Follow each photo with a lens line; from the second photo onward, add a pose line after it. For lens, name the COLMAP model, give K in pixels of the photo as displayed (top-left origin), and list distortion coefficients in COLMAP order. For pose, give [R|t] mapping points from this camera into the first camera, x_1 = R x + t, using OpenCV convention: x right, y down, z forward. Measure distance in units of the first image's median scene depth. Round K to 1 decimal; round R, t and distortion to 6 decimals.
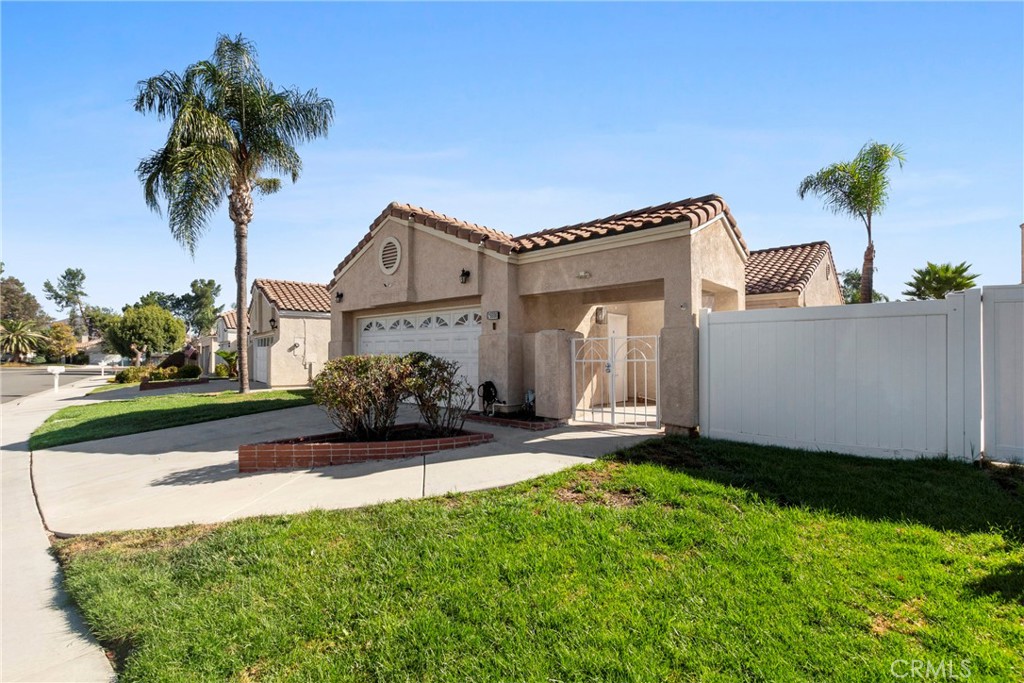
lens RADIAL K [[457.0, 0, 487.4], [0, 457.0, 345.2], [0, 0, 1]] dist [-0.003160, -0.000319]
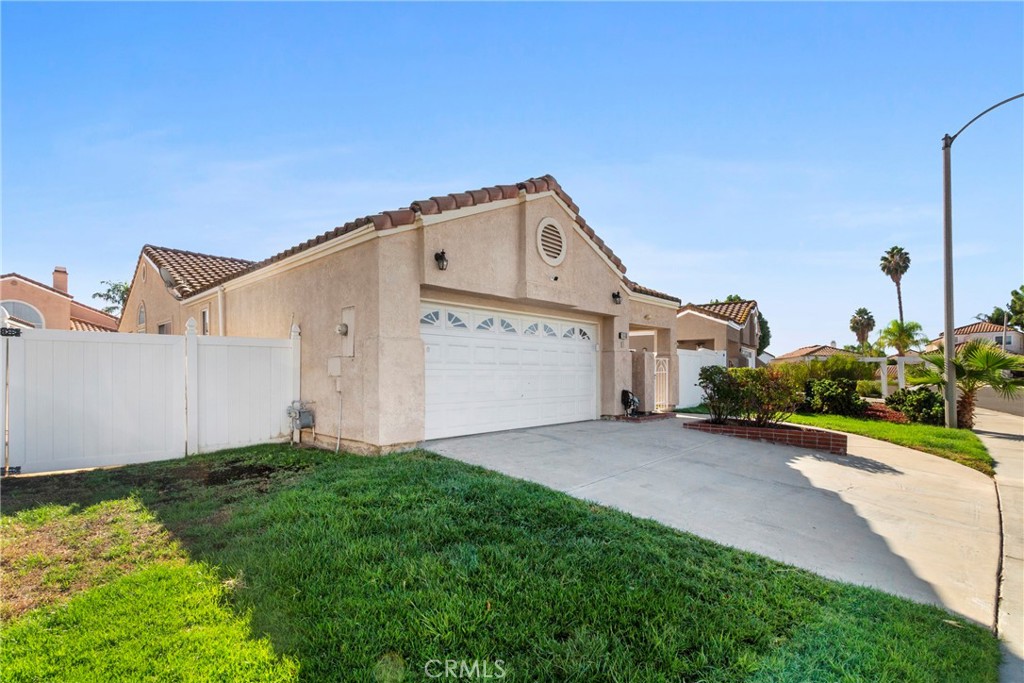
lens RADIAL K [[469.5, 0, 515.4], [0, 469.5, 366.0], [0, 0, 1]] dist [0.005184, 0.000055]
pose [[0.006917, -0.019837, 0.999779, -1.056929], [-0.053184, 0.998381, 0.020177, 0.003468], [-0.998561, -0.053311, 0.005851, 1.083268]]
